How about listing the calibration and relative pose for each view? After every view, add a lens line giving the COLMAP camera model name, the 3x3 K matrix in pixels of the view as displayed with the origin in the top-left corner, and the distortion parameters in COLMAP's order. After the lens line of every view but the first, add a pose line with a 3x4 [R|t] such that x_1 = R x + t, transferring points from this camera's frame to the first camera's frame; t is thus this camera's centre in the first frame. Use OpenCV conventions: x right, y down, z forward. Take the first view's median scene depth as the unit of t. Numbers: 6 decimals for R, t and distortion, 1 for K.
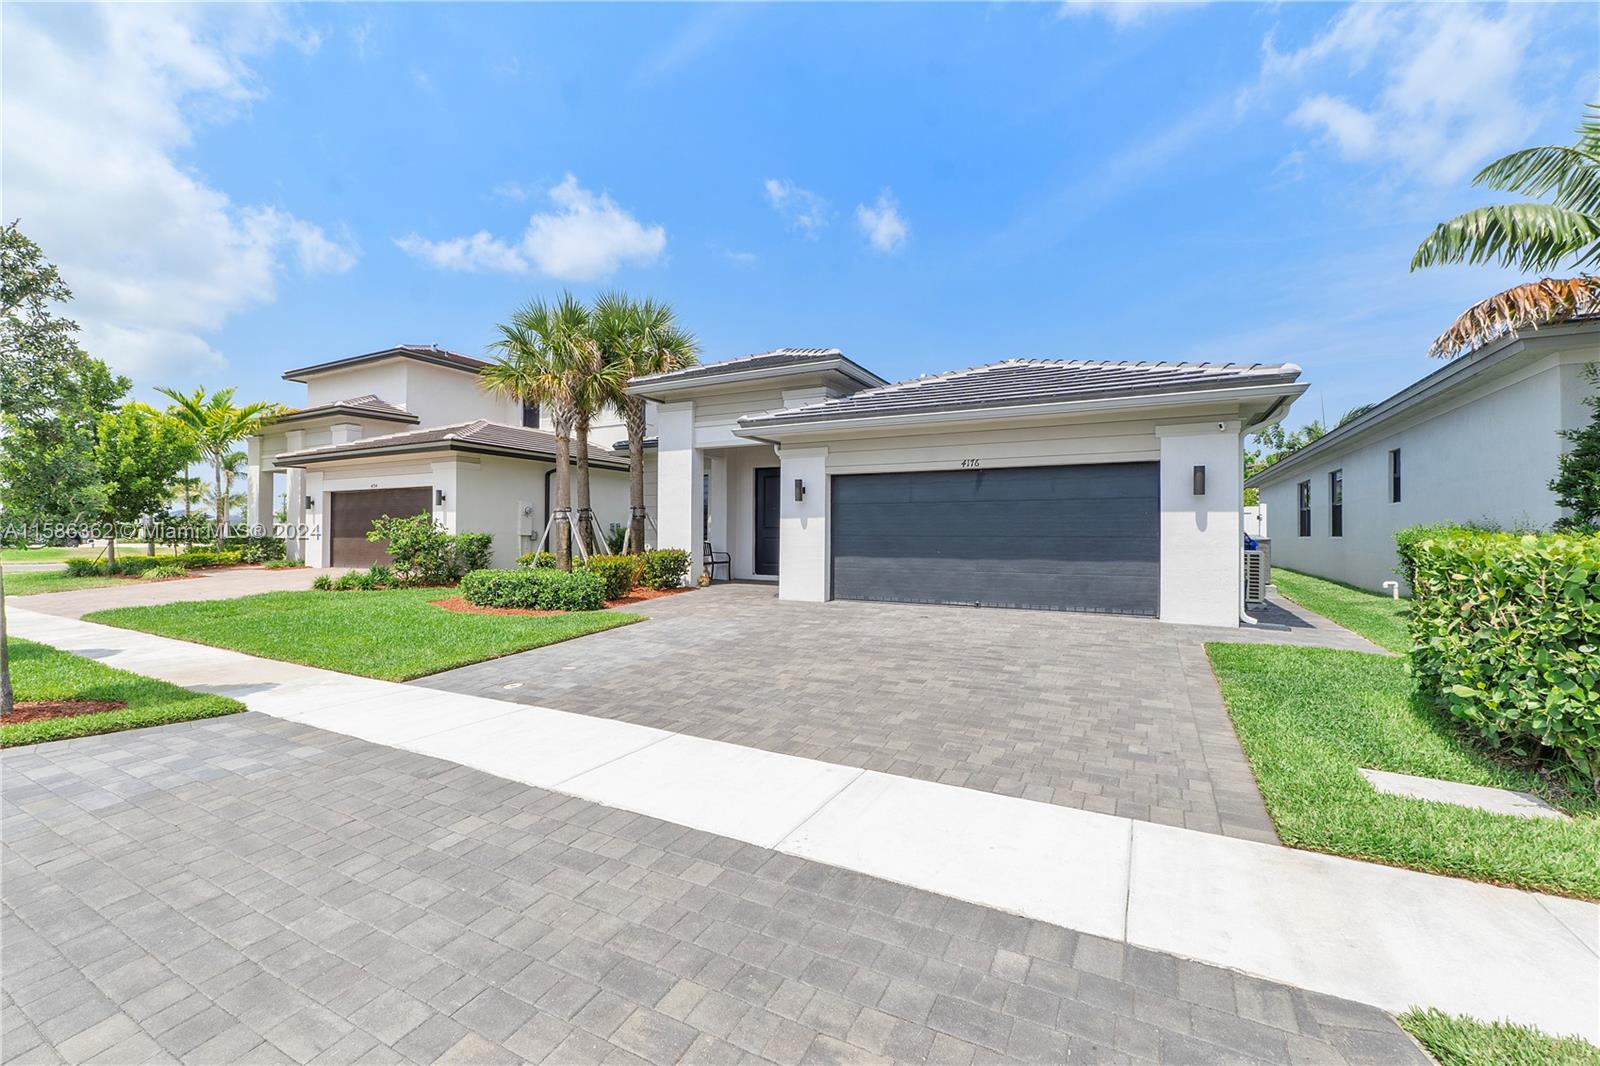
lens RADIAL K [[675.0, 0, 791.9], [0, 675.0, 525.5], [0, 0, 1]] dist [-0.006201, -0.000631]
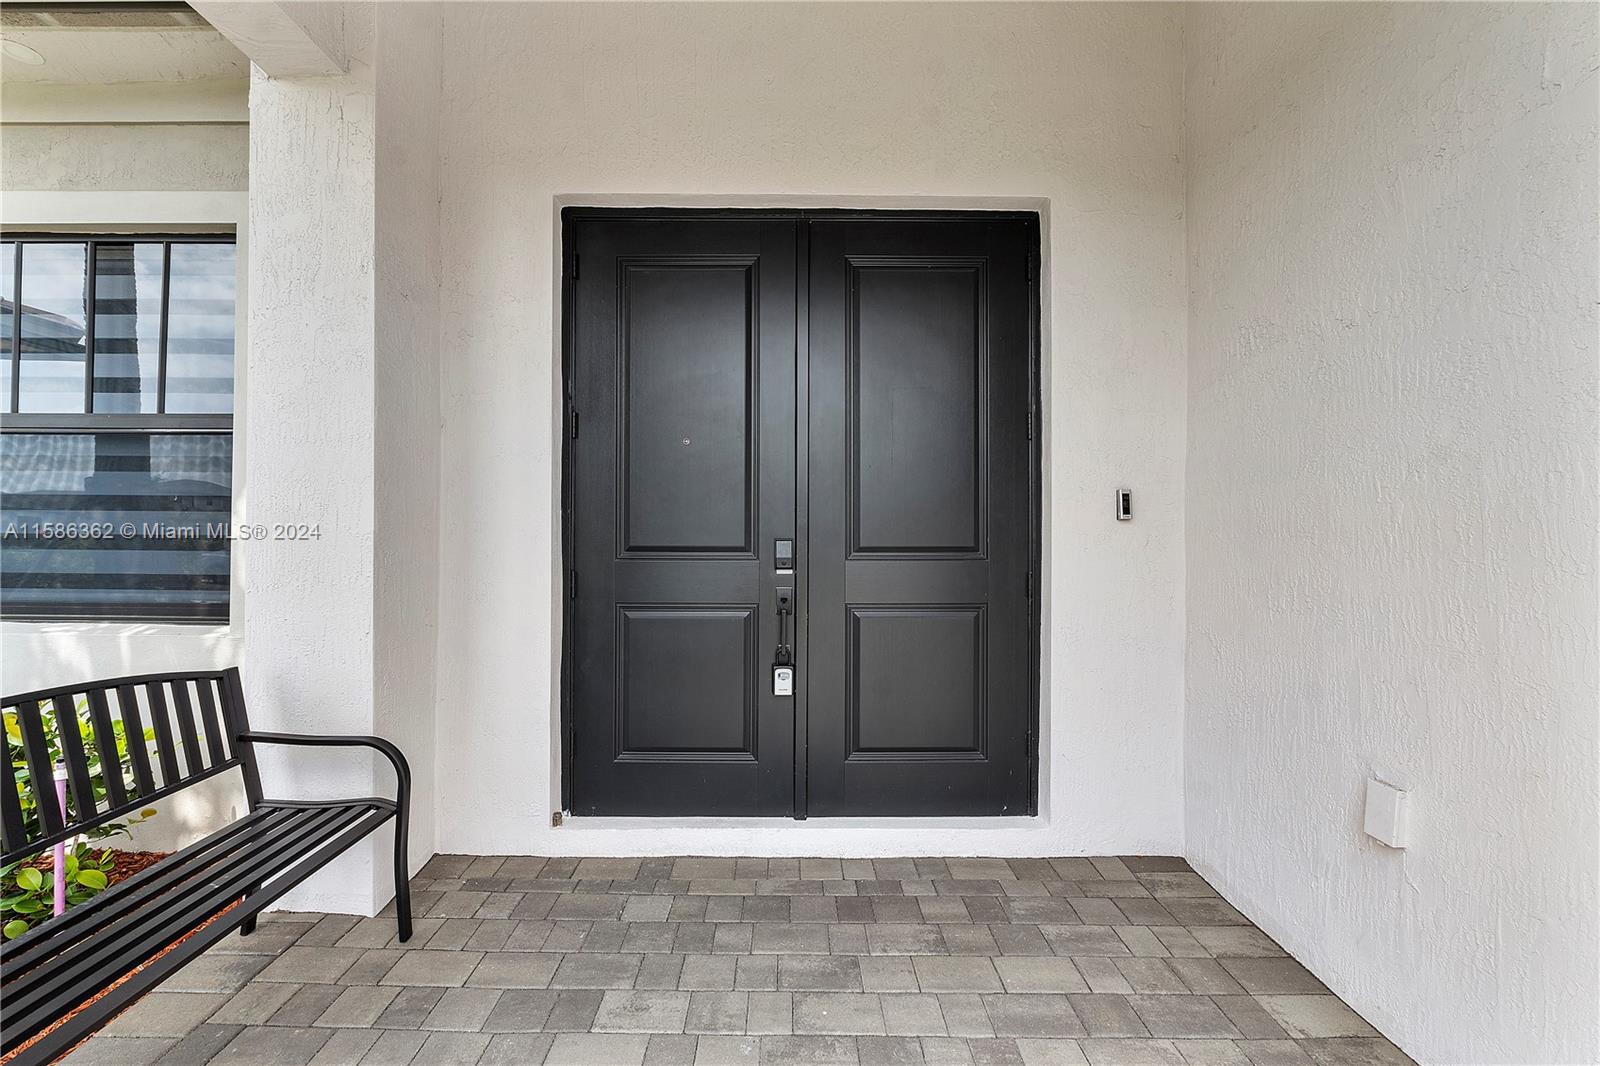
lens RADIAL K [[678.6, 0, 788.4], [0, 678.6, 529.0], [0, 0, 1]] dist [-0.006941, -0.000603]
pose [[0.880763, 0.000307, 0.473558, -0.120518], [-0.008941, 0.999832, 0.015982, -0.007804], [-0.473474, -0.018310, 0.880618, 1.140449]]
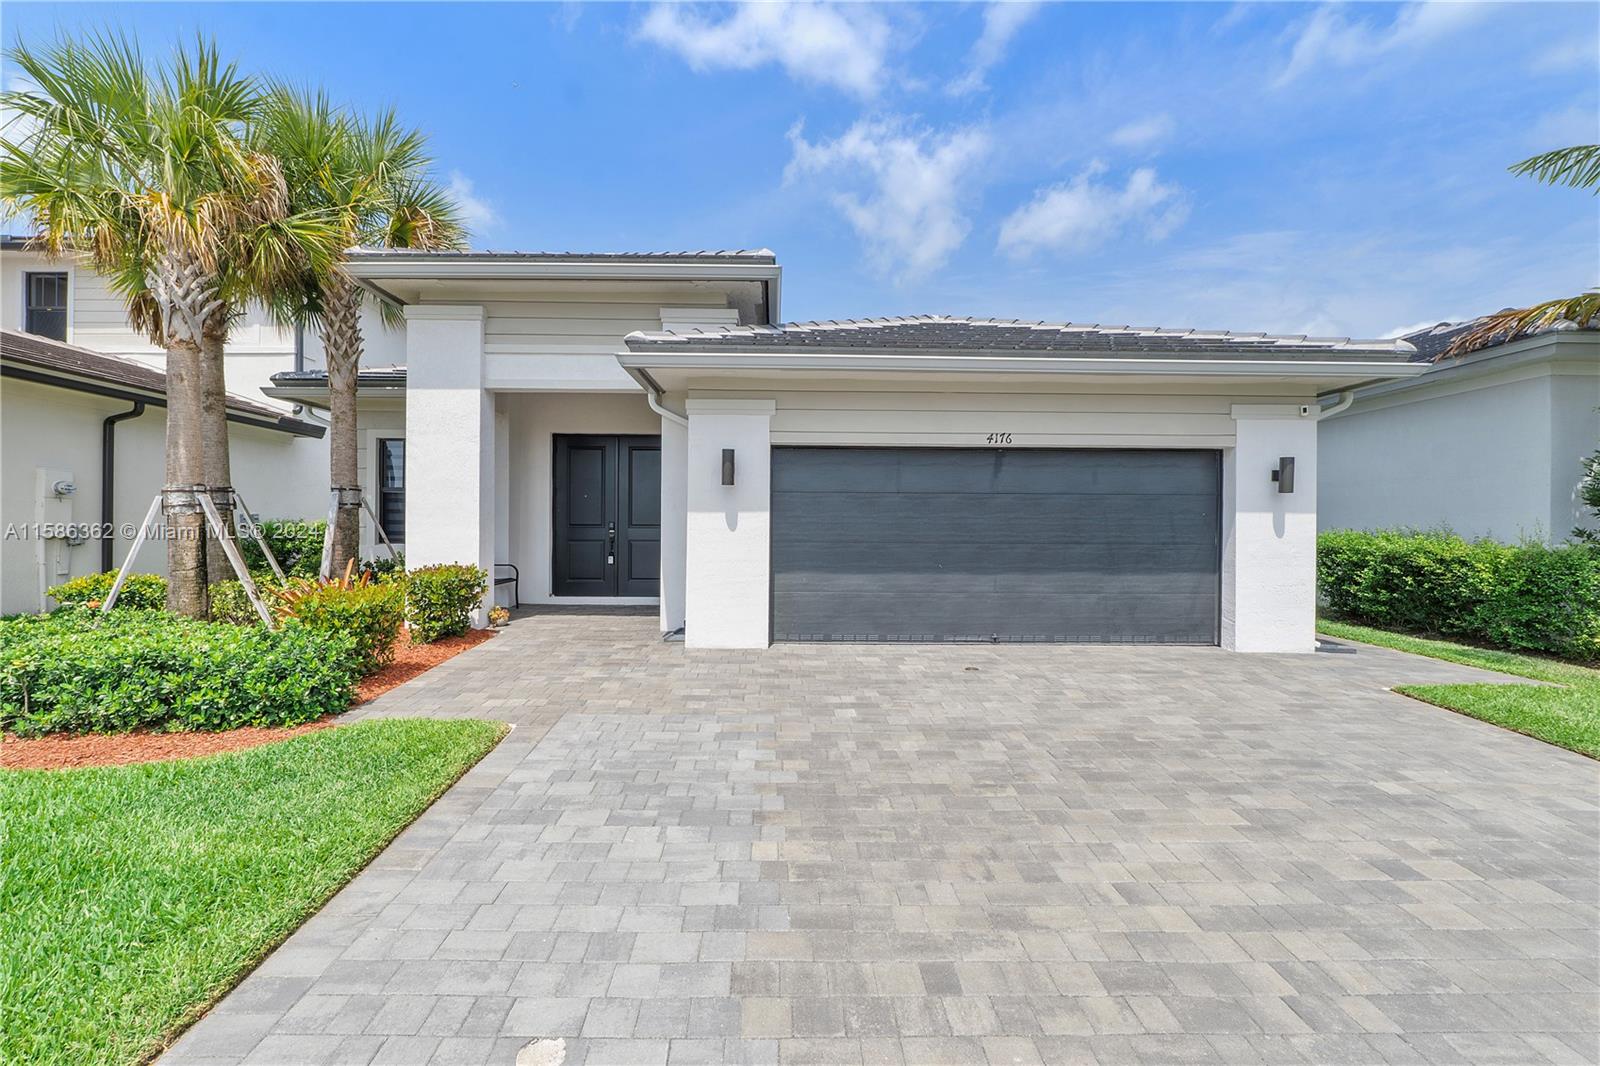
lens RADIAL K [[672.9, 0, 787.8], [0, 672.9, 527.7], [0, 0, 1]] dist [-0.007115, -0.000069]
pose [[0.877159, 0.002470, 0.480194, -0.232704], [-0.009904, 0.999867, 0.012947, -0.006304], [-0.480098, -0.016113, 0.877067, 0.444816]]
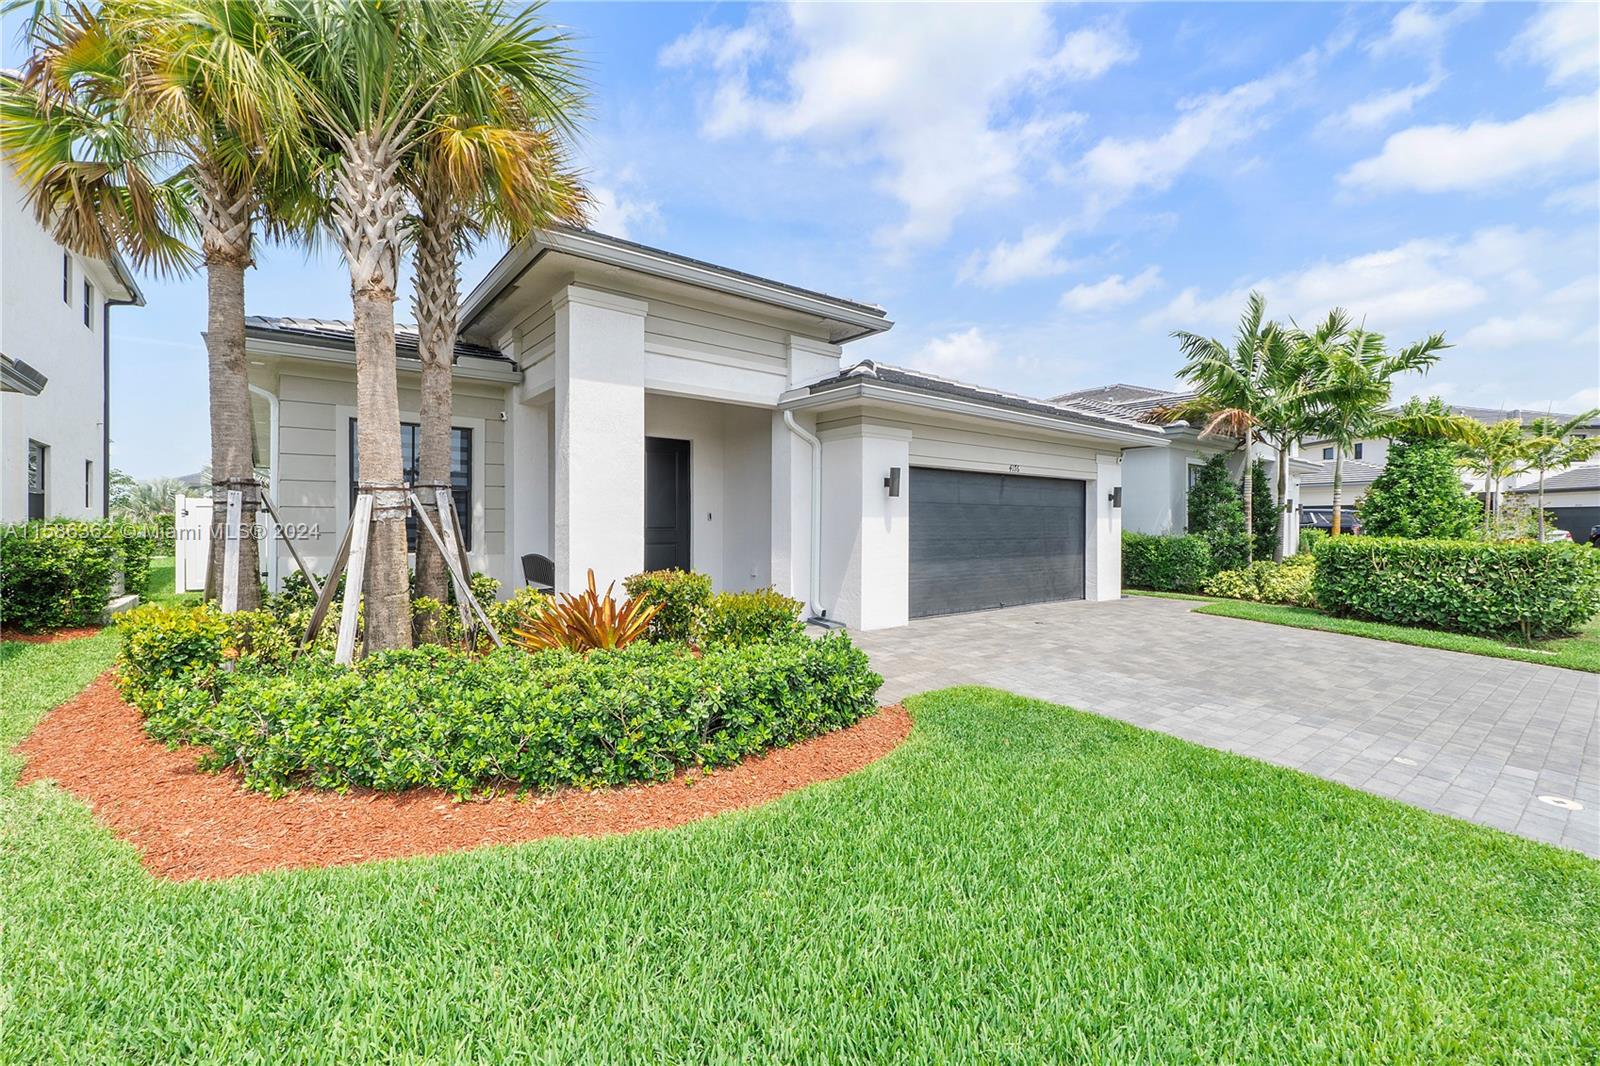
lens RADIAL K [[678.6, 0, 788.4], [0, 678.6, 529.0], [0, 0, 1]] dist [-0.006941, -0.000603]
pose [[0.413928, -0.005313, 0.910294, -0.735208], [-0.012787, 0.999850, 0.011650, -0.006584], [-0.910220, -0.016462, 0.413798, 0.792951]]
